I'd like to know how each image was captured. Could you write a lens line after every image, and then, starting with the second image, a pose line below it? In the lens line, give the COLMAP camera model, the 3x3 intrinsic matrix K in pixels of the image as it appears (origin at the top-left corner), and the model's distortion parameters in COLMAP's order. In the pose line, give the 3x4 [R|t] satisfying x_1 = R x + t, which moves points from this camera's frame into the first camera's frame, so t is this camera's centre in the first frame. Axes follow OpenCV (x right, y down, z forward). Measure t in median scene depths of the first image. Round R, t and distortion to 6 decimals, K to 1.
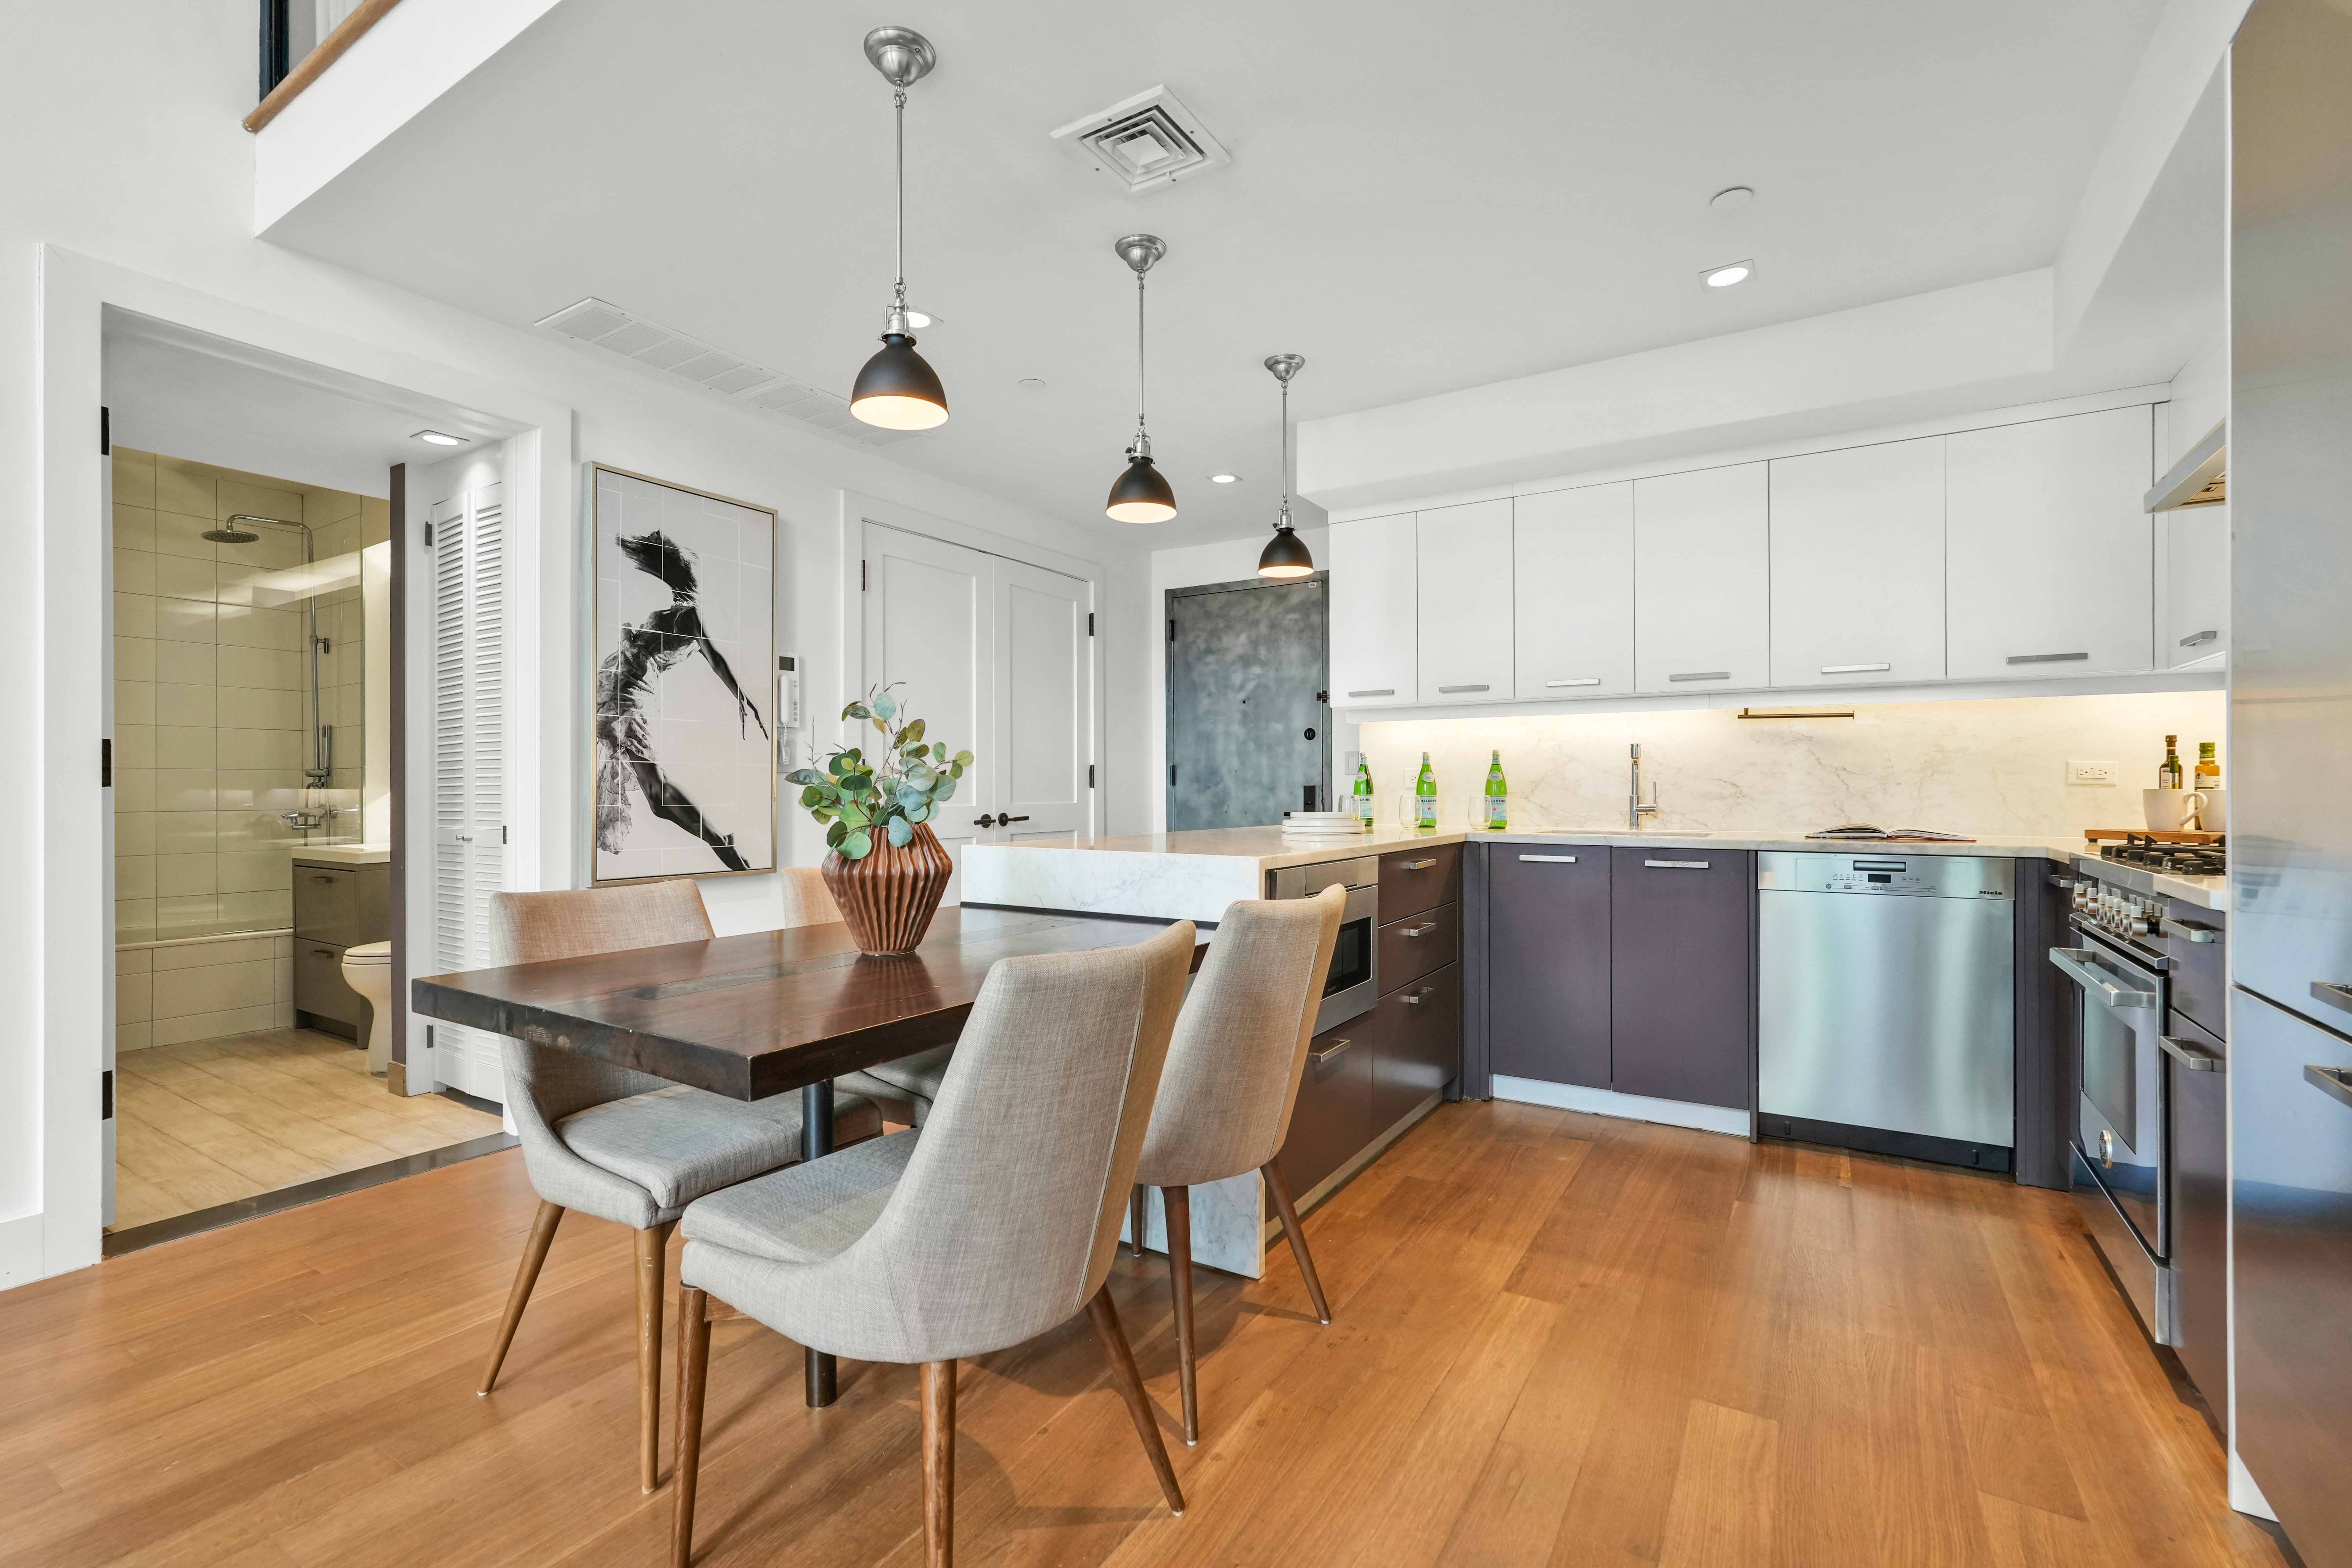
lens RADIAL K [[1039.5, 0, 1162.0], [0, 1039.5, 783.5], [0, 0, 1]] dist [-0.011576, 0.001723]
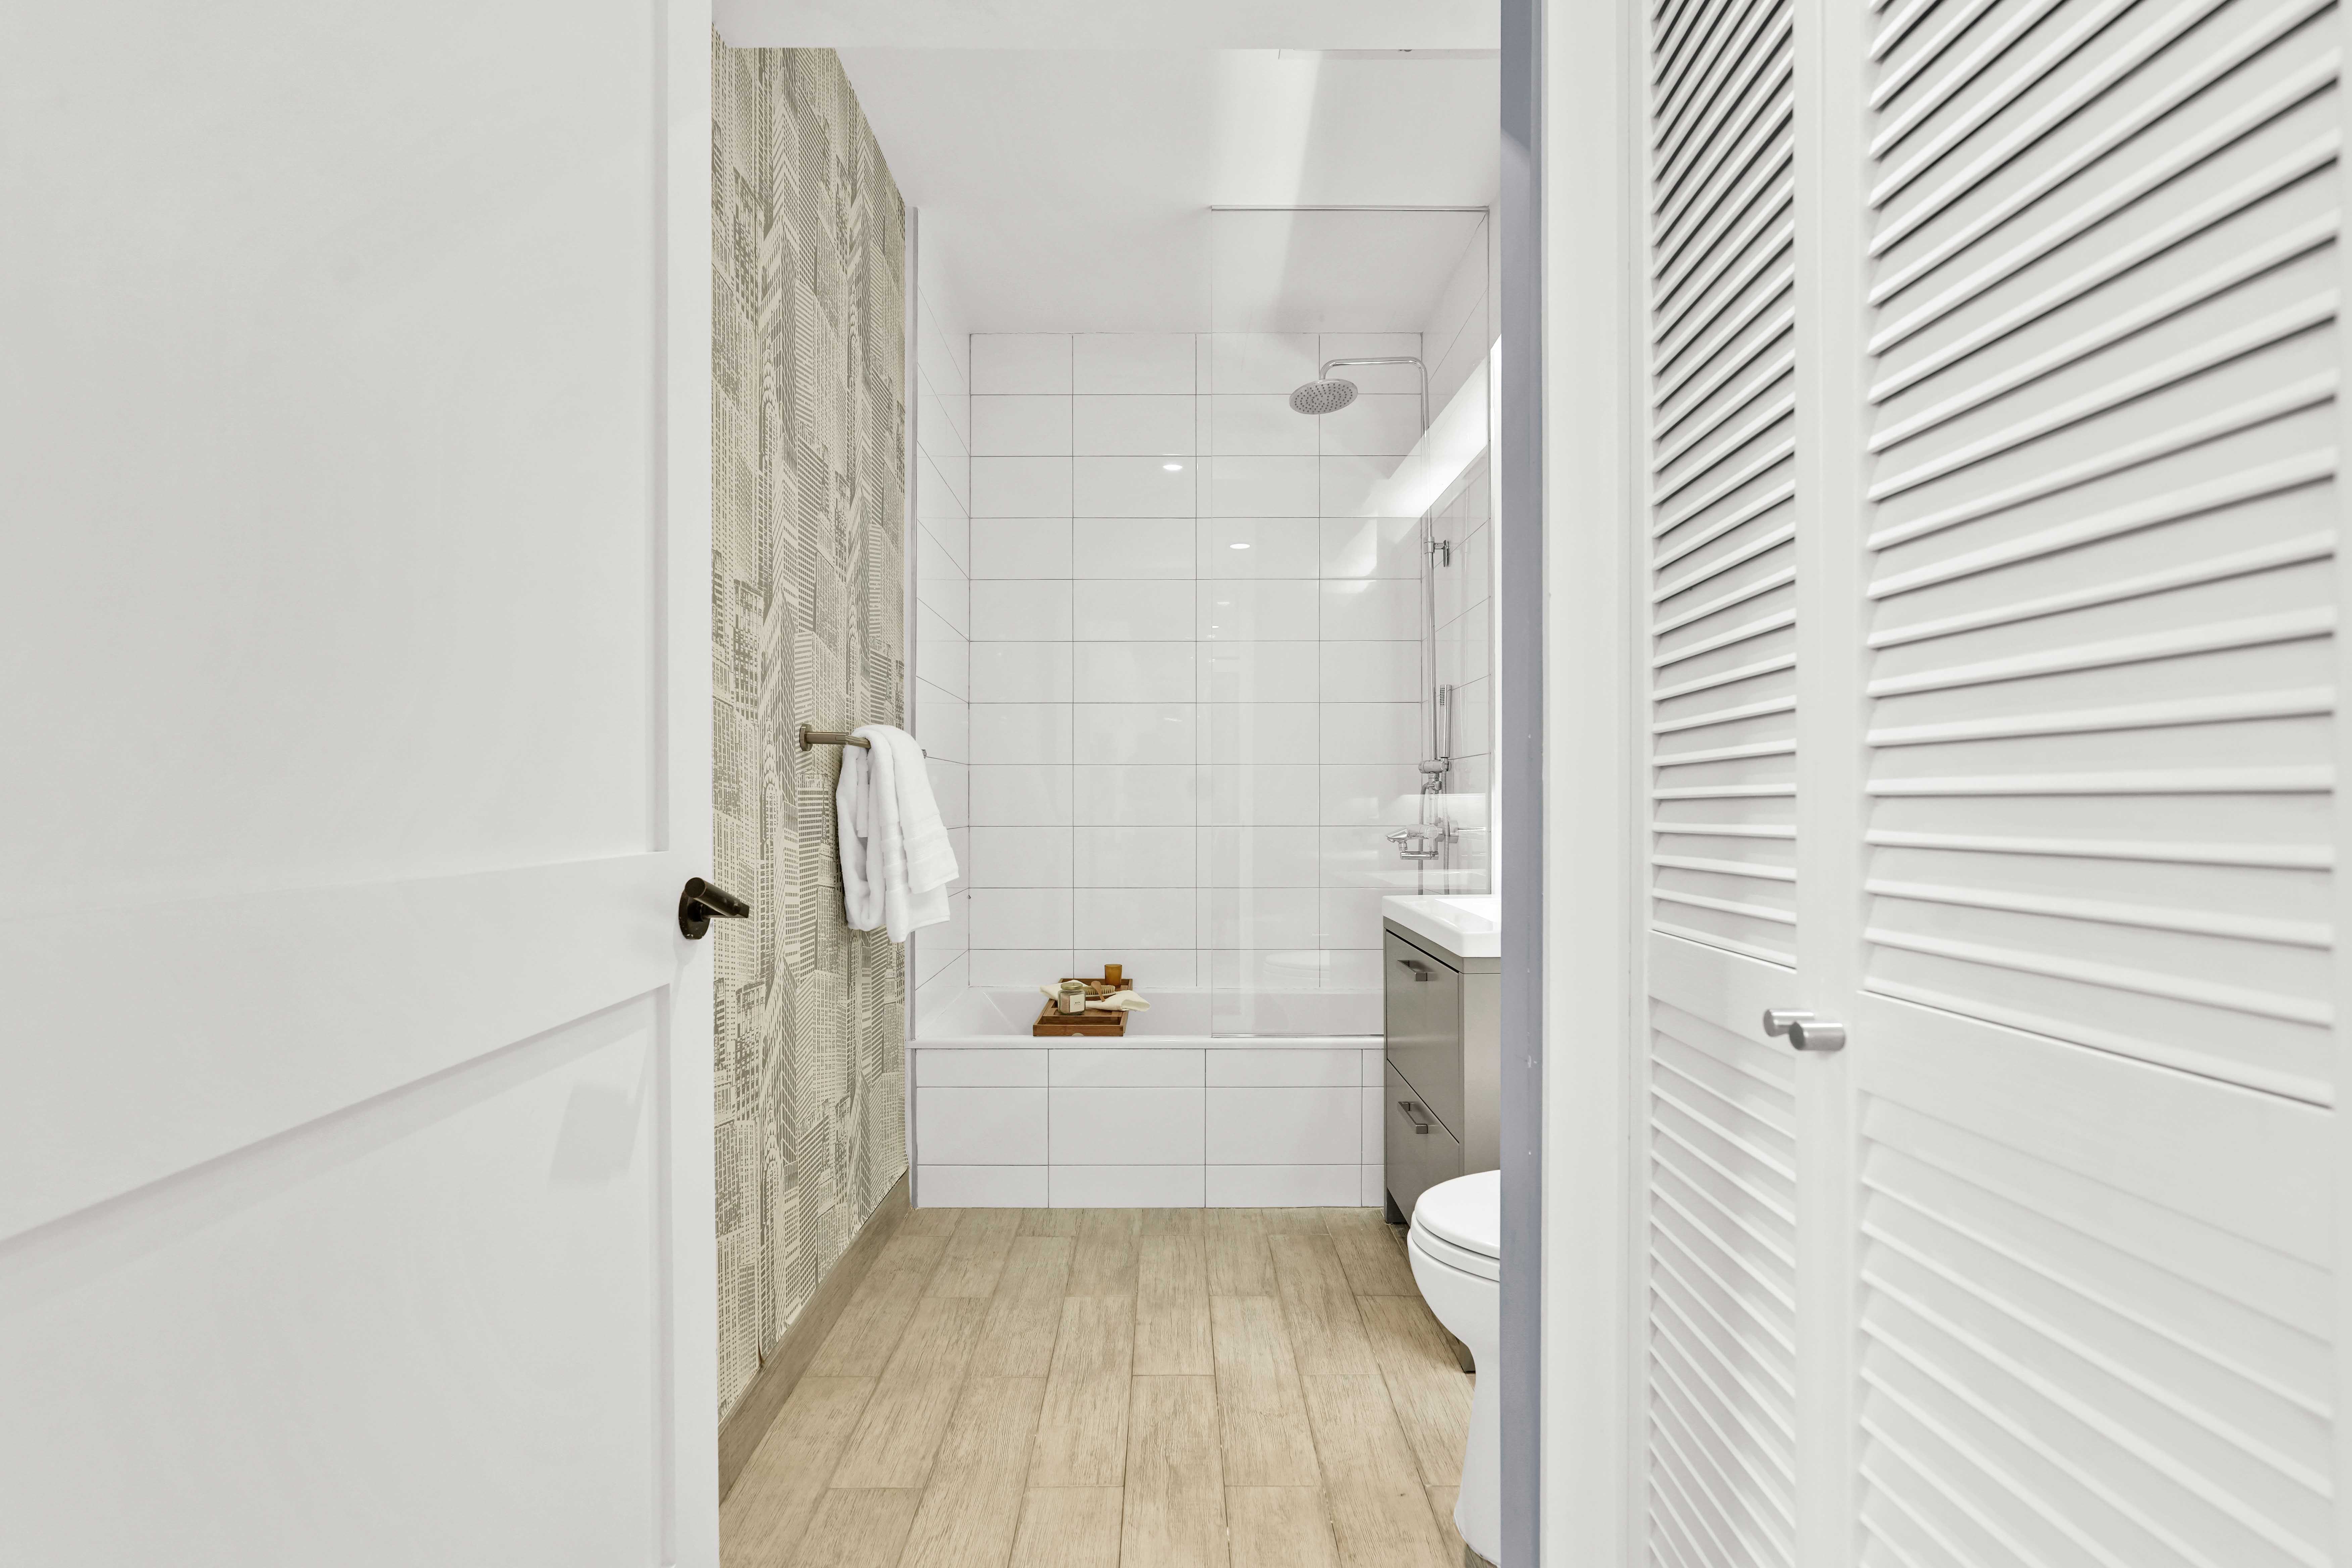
lens RADIAL K [[1039.5, 0, 1174.3], [0, 1039.5, 804.0], [0, 0, 1]] dist [-0.011576, 0.001723]
pose [[0.537157, 0.002613, -0.843478, -0.387586], [-0.003520, 0.999993, 0.000856, 0.011943], [0.843475, 0.002509, 0.537163, 0.545801]]
